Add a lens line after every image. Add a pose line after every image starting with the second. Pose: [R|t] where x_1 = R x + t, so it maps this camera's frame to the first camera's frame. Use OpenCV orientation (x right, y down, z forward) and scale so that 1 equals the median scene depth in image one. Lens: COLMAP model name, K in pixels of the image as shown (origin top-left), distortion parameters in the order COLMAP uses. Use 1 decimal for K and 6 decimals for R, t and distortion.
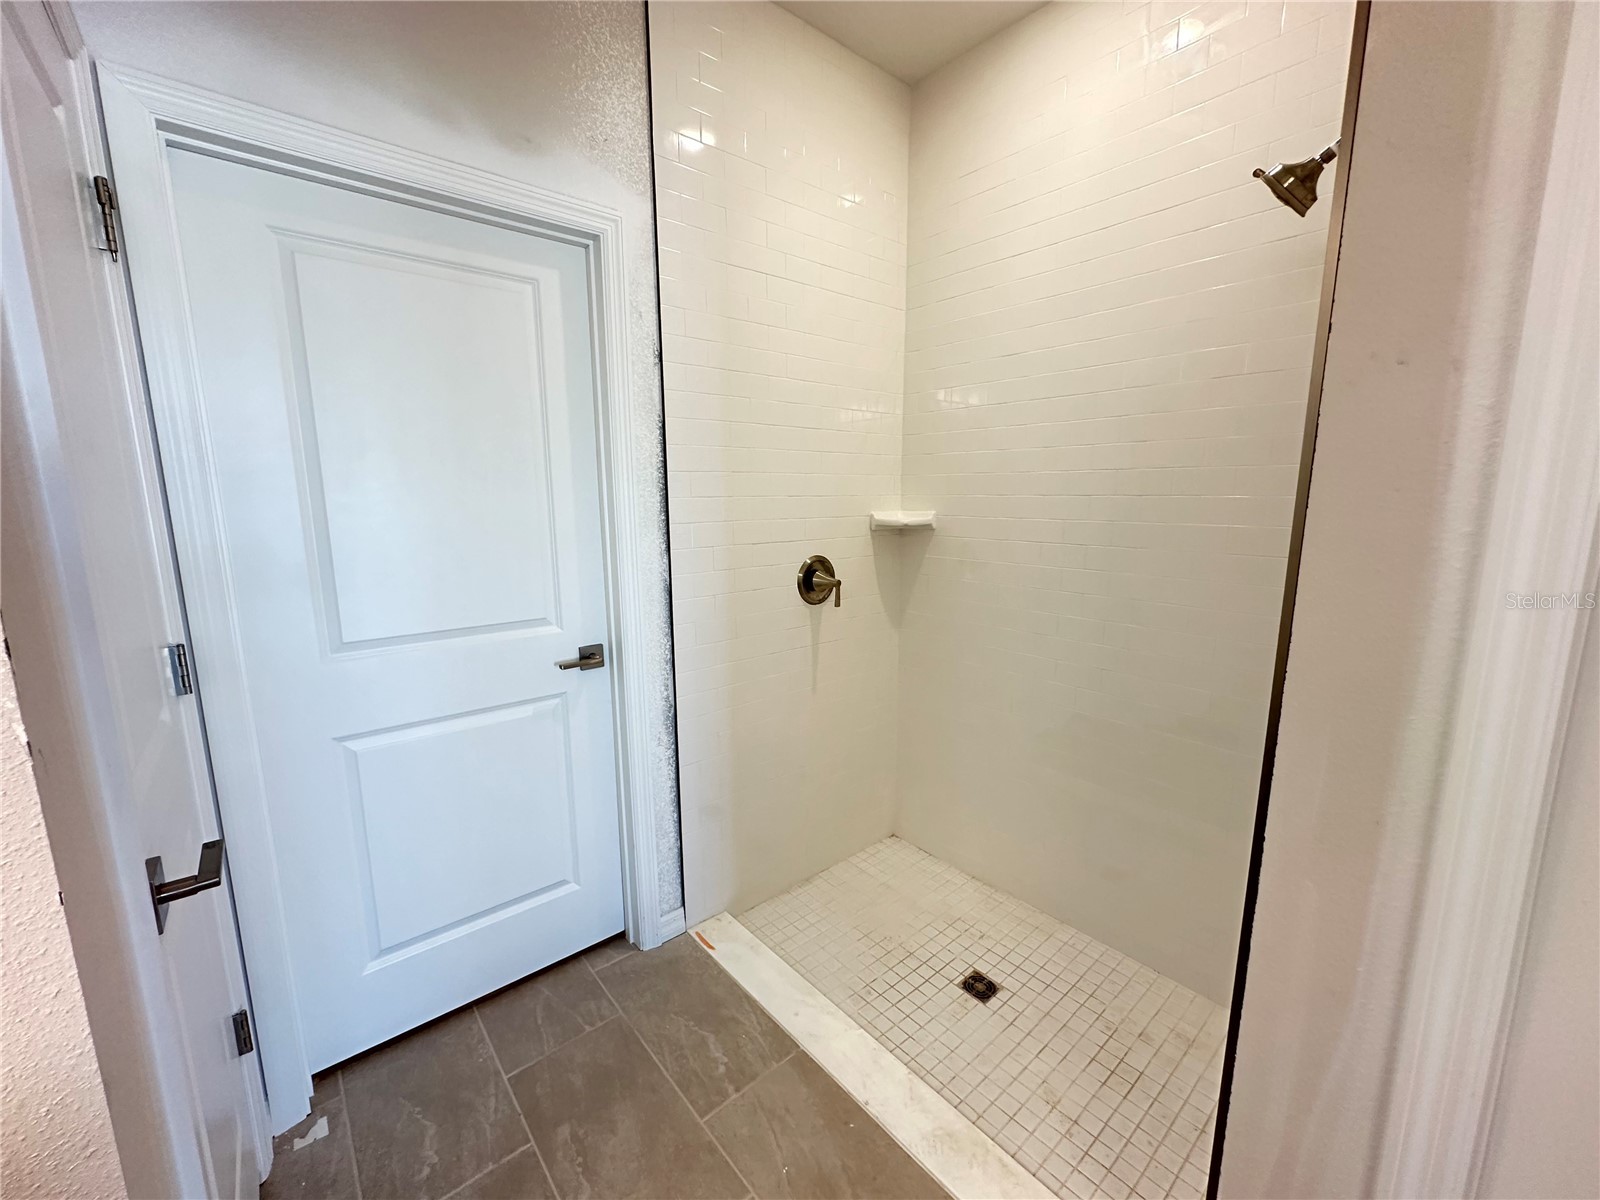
lens RADIAL K [[638.8, 0, 797.9], [0, 638.8, 603.5], [0, 0, 1]] dist [-0.004547, 0.001001]
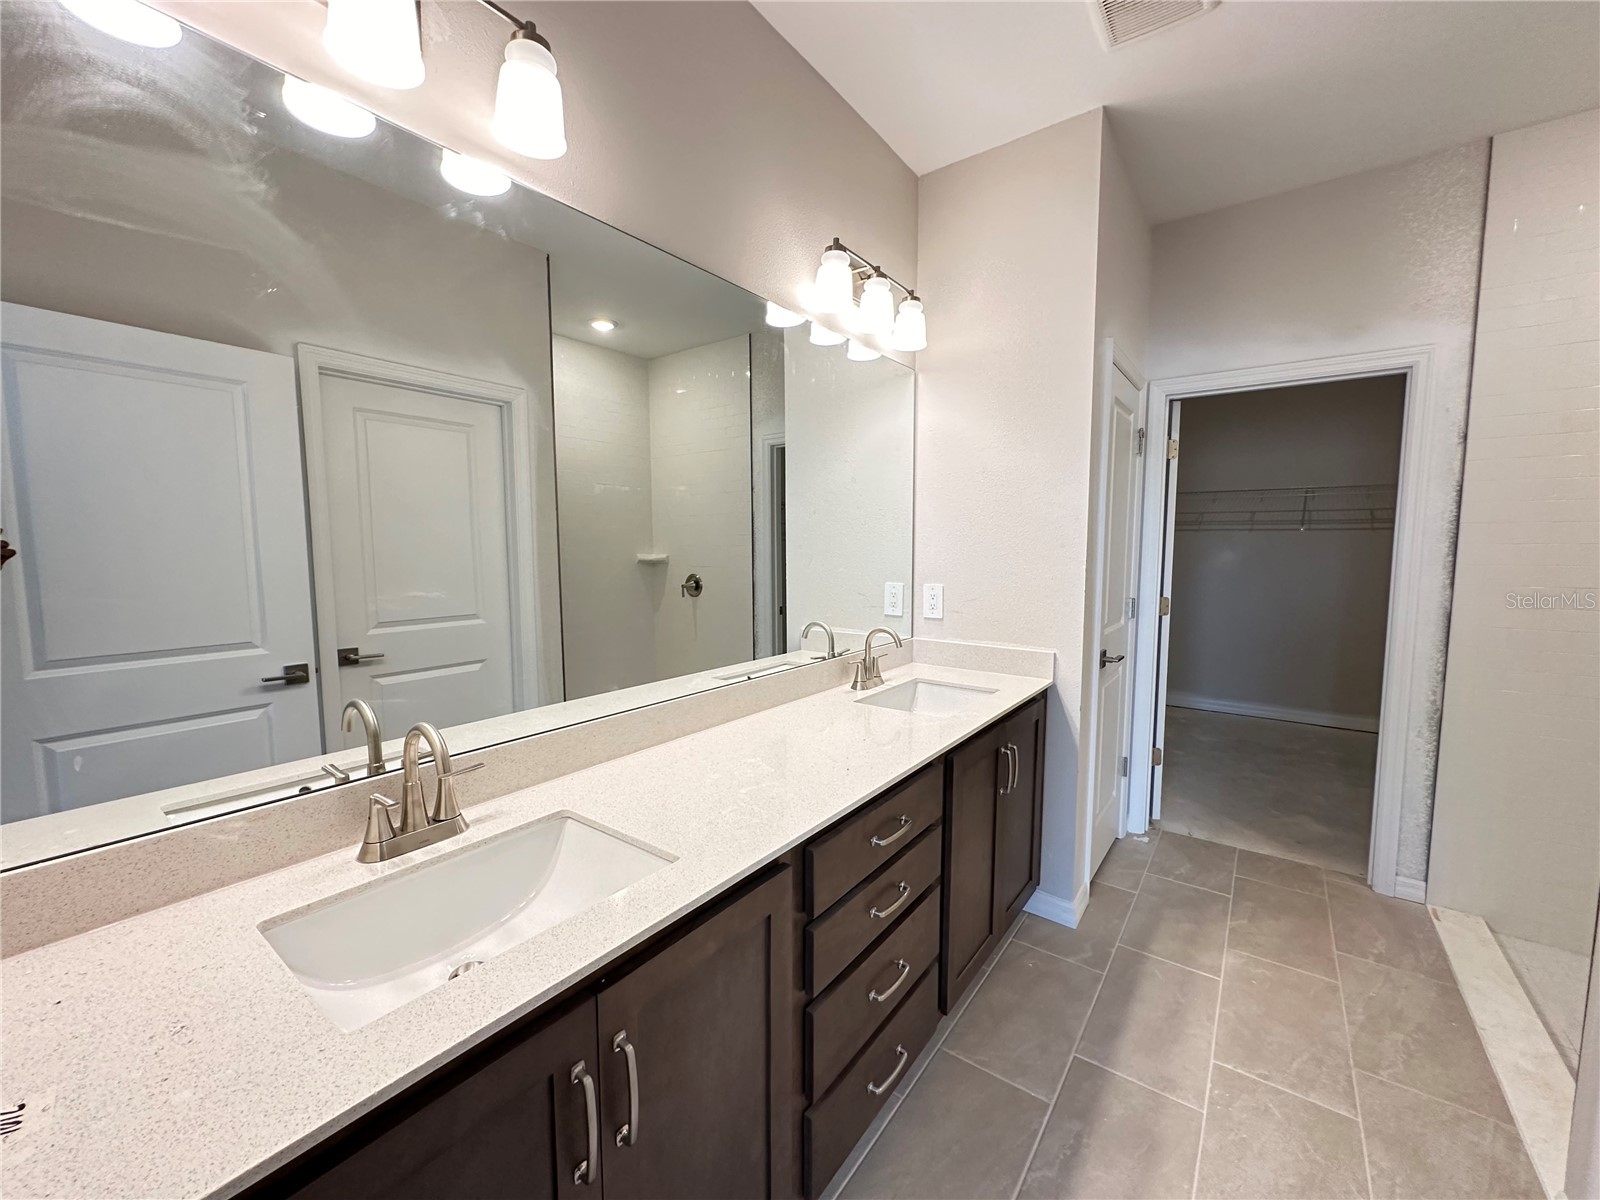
lens RADIAL K [[638.8, 0, 803.5], [0, 638.8, 599.1], [0, 0, 1]] dist [-0.004547, 0.001001]
pose [[0.238370, 0.098690, -0.966147, 0.738216], [-0.162851, 0.984799, 0.060417, 0.080721], [0.957423, 0.142936, 0.250819, -0.566229]]
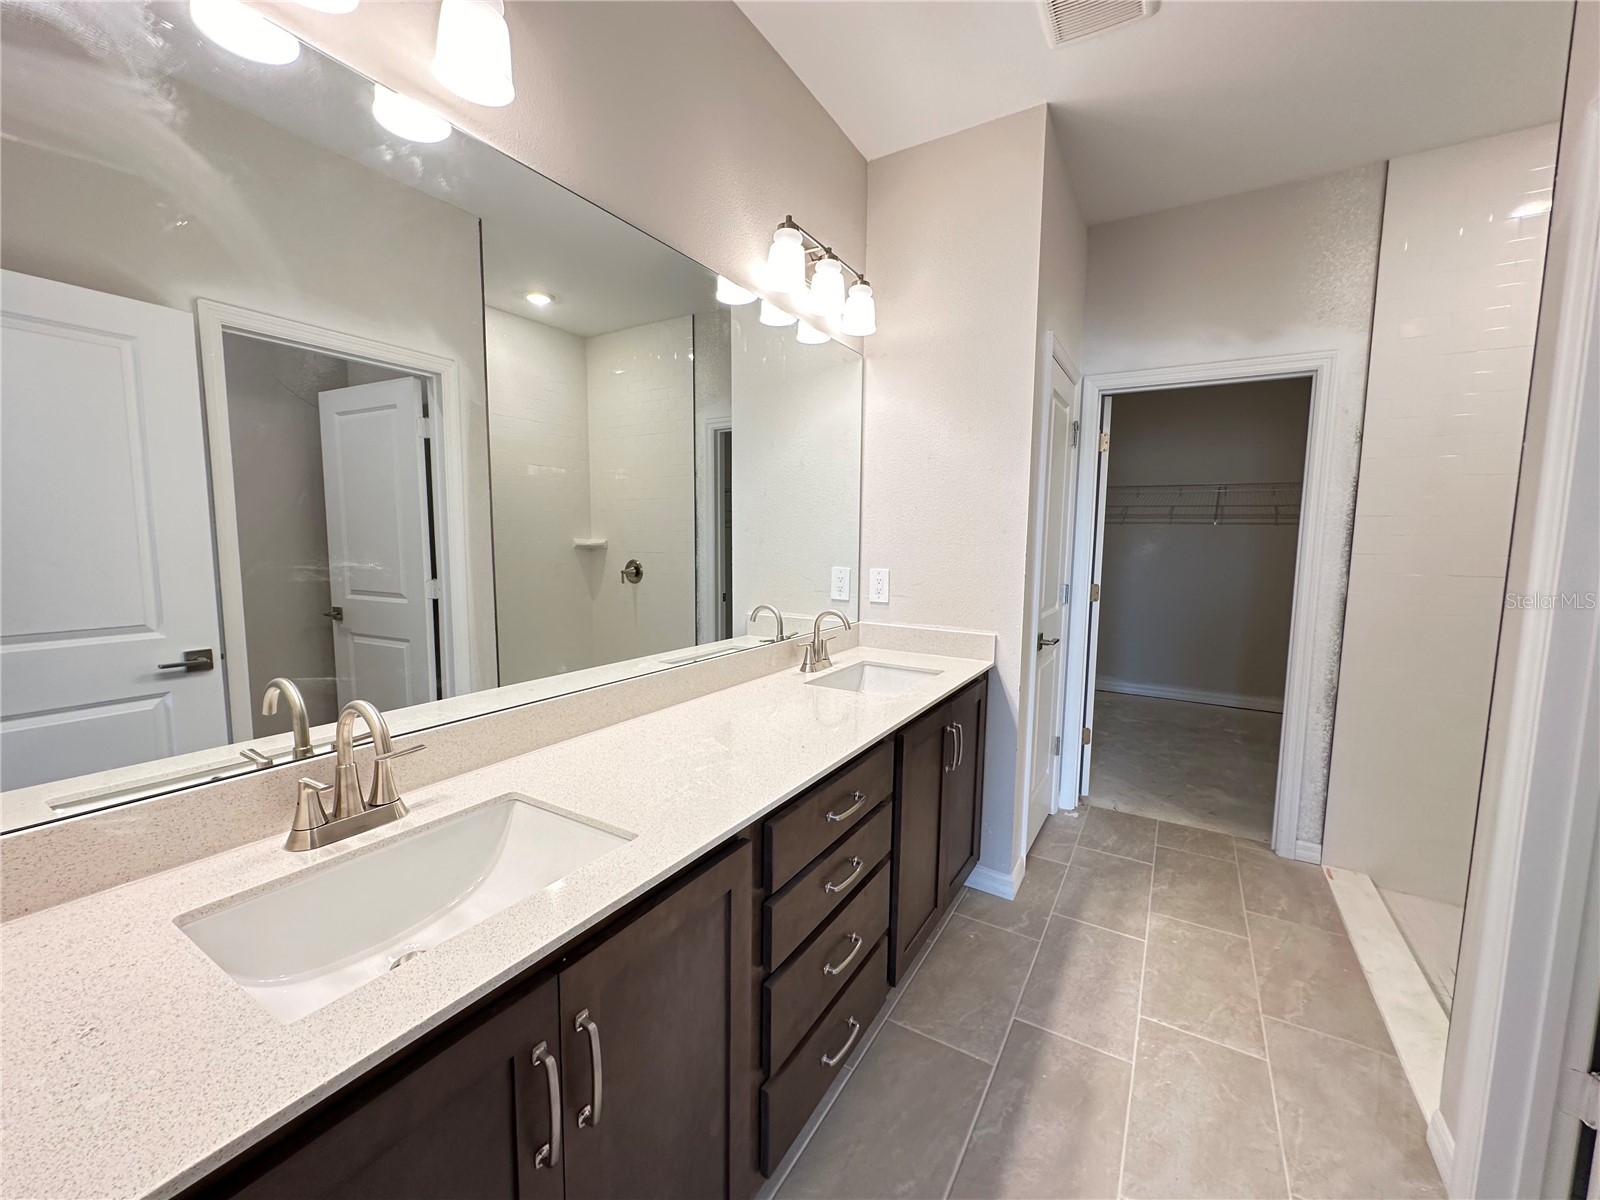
lens RADIAL K [[638.8, 0, 803.6], [0, 638.8, 599.2], [0, 0, 1]] dist [-0.004547, 0.001001]
pose [[0.330603, 0.112678, -0.937019, 0.731123], [-0.171996, 0.983414, 0.057573, 0.100092], [0.927965, 0.142129, 0.344500, -0.582928]]
